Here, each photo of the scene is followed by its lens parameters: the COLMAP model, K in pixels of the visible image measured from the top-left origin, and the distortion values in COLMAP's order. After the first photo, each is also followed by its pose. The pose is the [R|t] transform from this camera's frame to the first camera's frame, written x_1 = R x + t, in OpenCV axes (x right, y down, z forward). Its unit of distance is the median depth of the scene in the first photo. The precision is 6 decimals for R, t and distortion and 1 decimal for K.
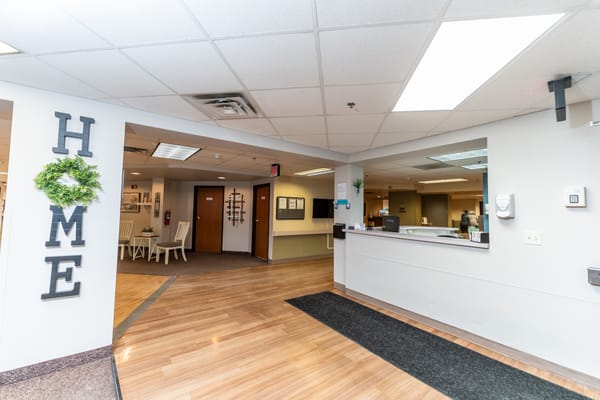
lens RADIAL K [[246.6, 0, 320.2], [0, 246.6, 198.9], [0, 0, 1]] dist [0.000750, -0.000003]
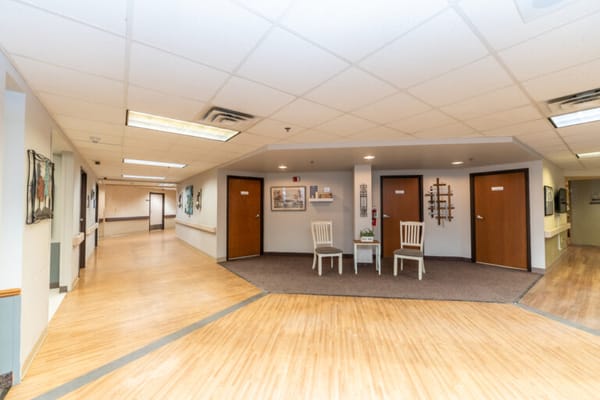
lens RADIAL K [[246.6, 0, 320.2], [0, 246.6, 198.9], [0, 0, 1]] dist [0.000750, -0.000003]
pose [[0.999040, -0.022843, 0.037385, -0.758154], [0.022210, 0.999604, 0.017253, 0.003094], [-0.037764, -0.016406, 0.999152, 0.221752]]
